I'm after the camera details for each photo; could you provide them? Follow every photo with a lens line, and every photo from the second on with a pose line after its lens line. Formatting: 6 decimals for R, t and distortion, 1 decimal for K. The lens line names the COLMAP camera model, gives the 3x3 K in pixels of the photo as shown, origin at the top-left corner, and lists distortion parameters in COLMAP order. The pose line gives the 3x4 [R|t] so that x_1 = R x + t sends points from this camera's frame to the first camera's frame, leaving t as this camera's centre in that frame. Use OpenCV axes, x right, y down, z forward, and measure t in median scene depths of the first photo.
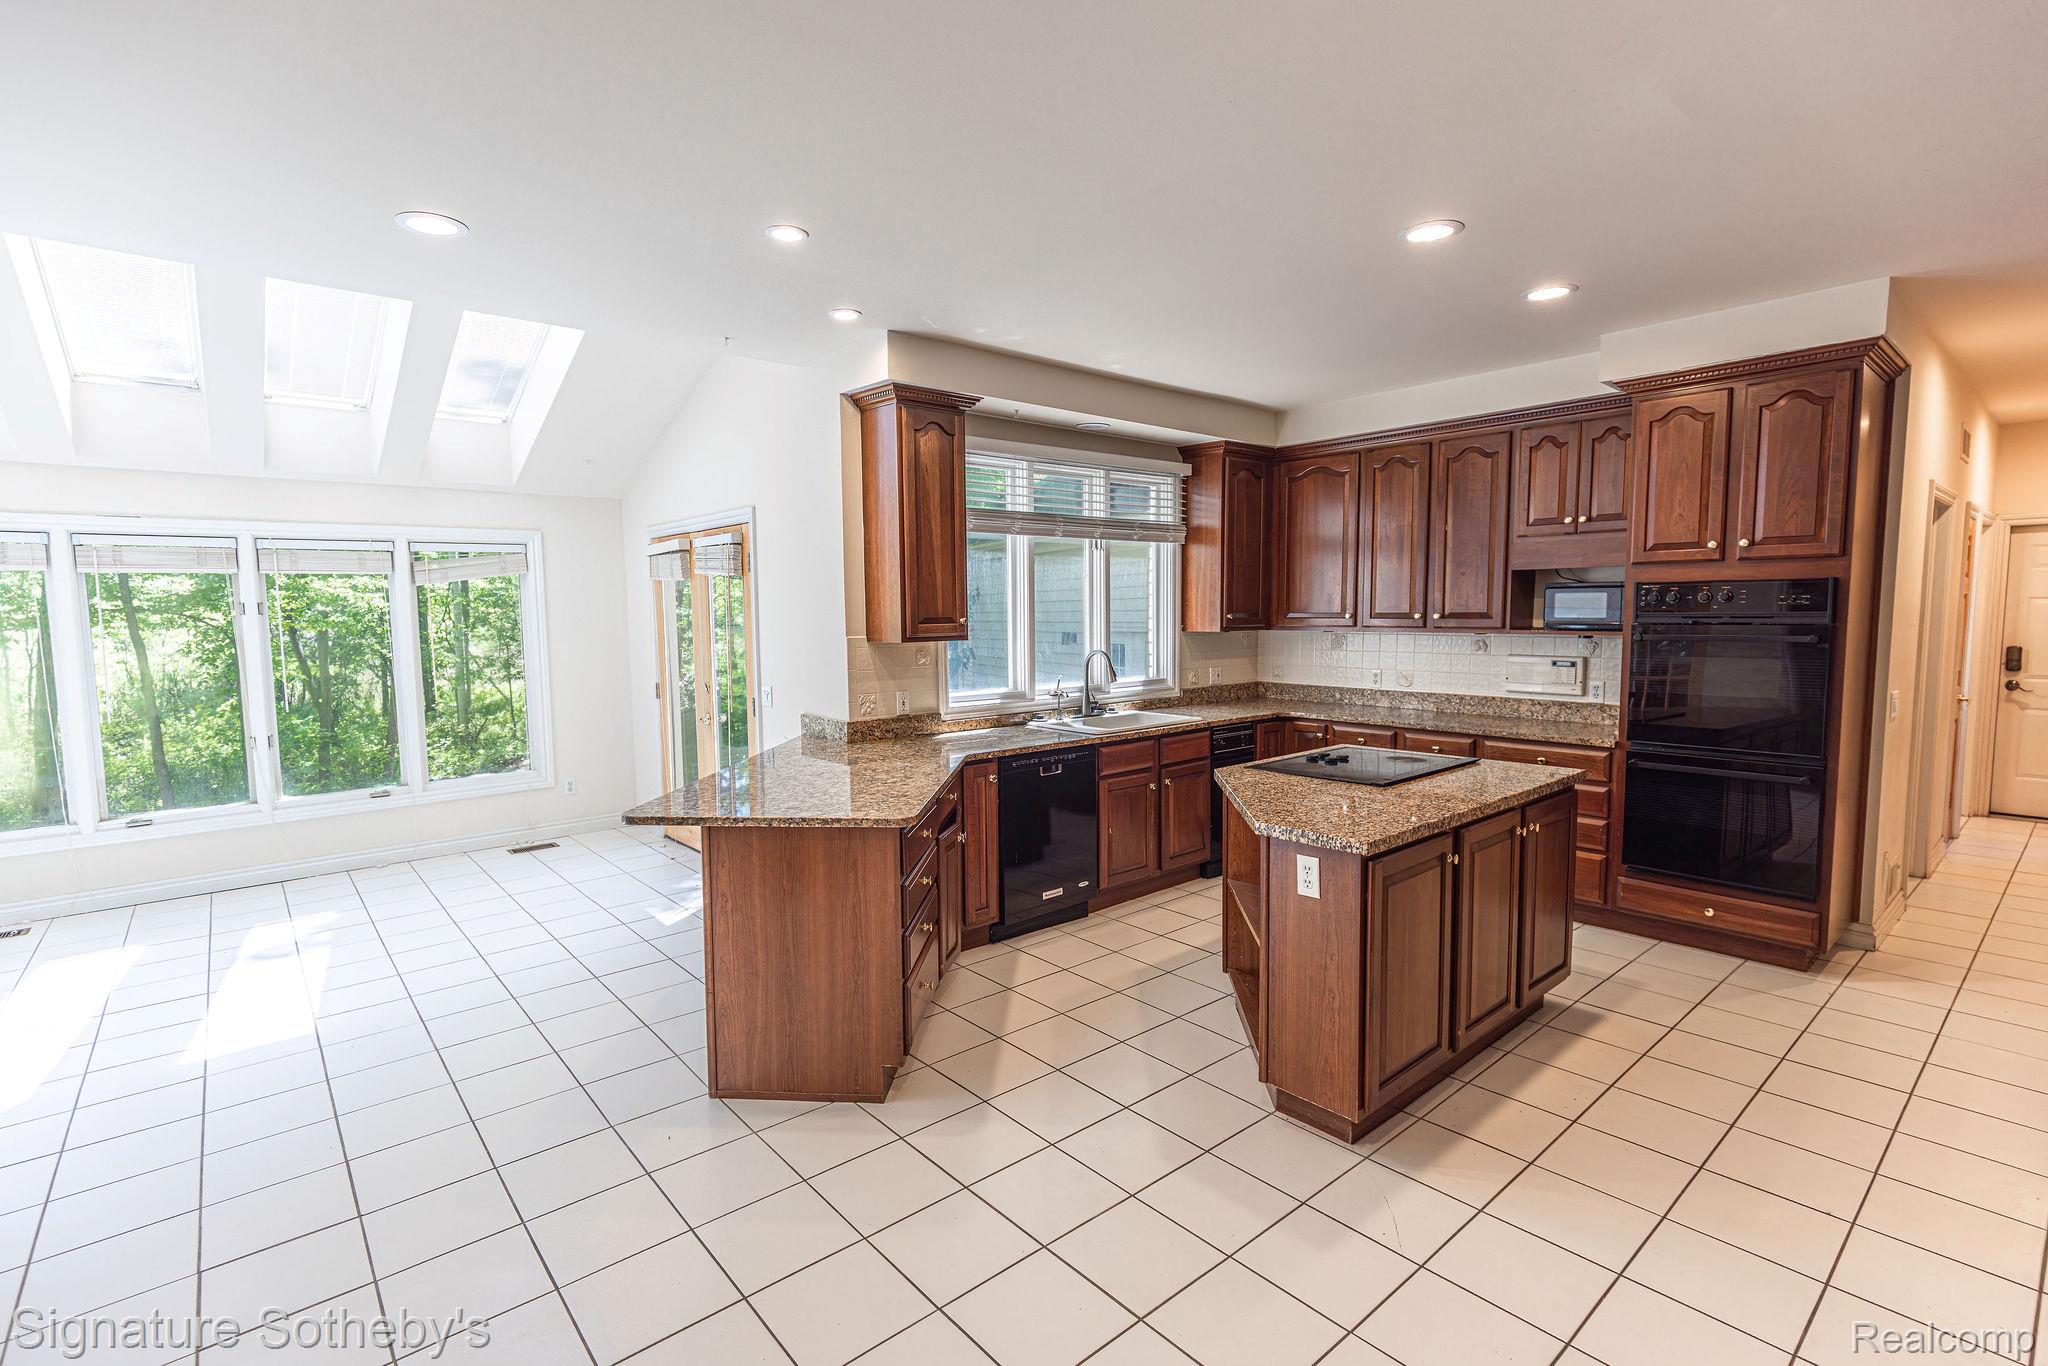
lens RADIAL K [[941.3, 0, 1037.7], [0, 941.3, 683.2], [0, 0, 1]] dist [0.007797, -0.000144]
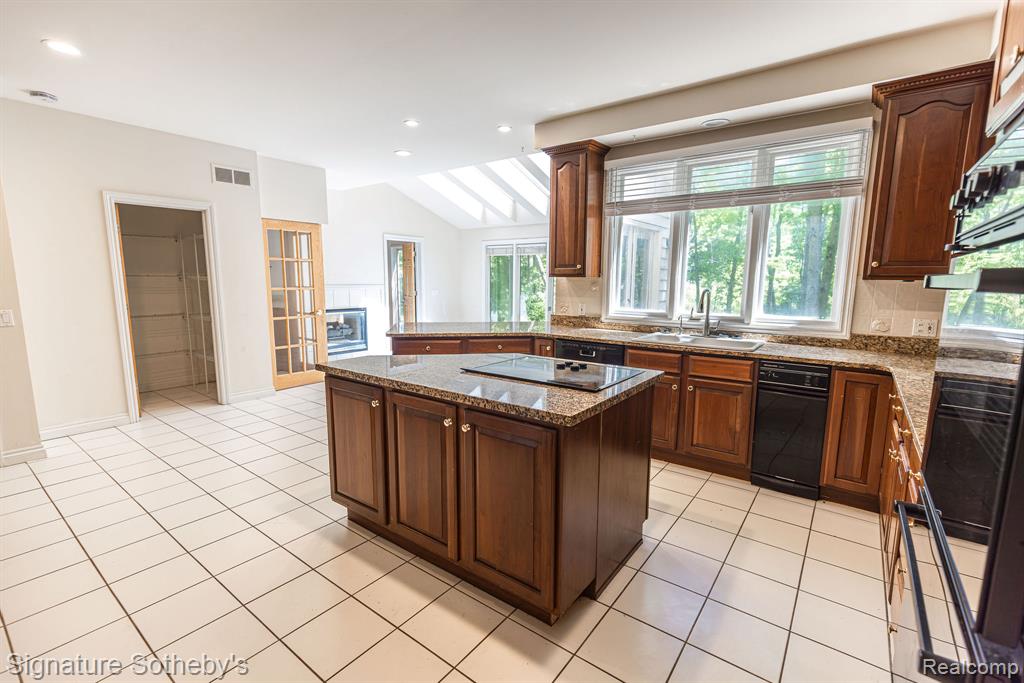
lens RADIAL K [[465.4, 0, 515.1], [0, 465.4, 342.5], [0, 0, 1]] dist [0.019002, 0.000134]
pose [[0.204432, 0.151704, -0.967054, 0.772927], [-0.083751, 0.987006, 0.137129, -0.032378], [0.975291, 0.052958, 0.214481, 0.649838]]
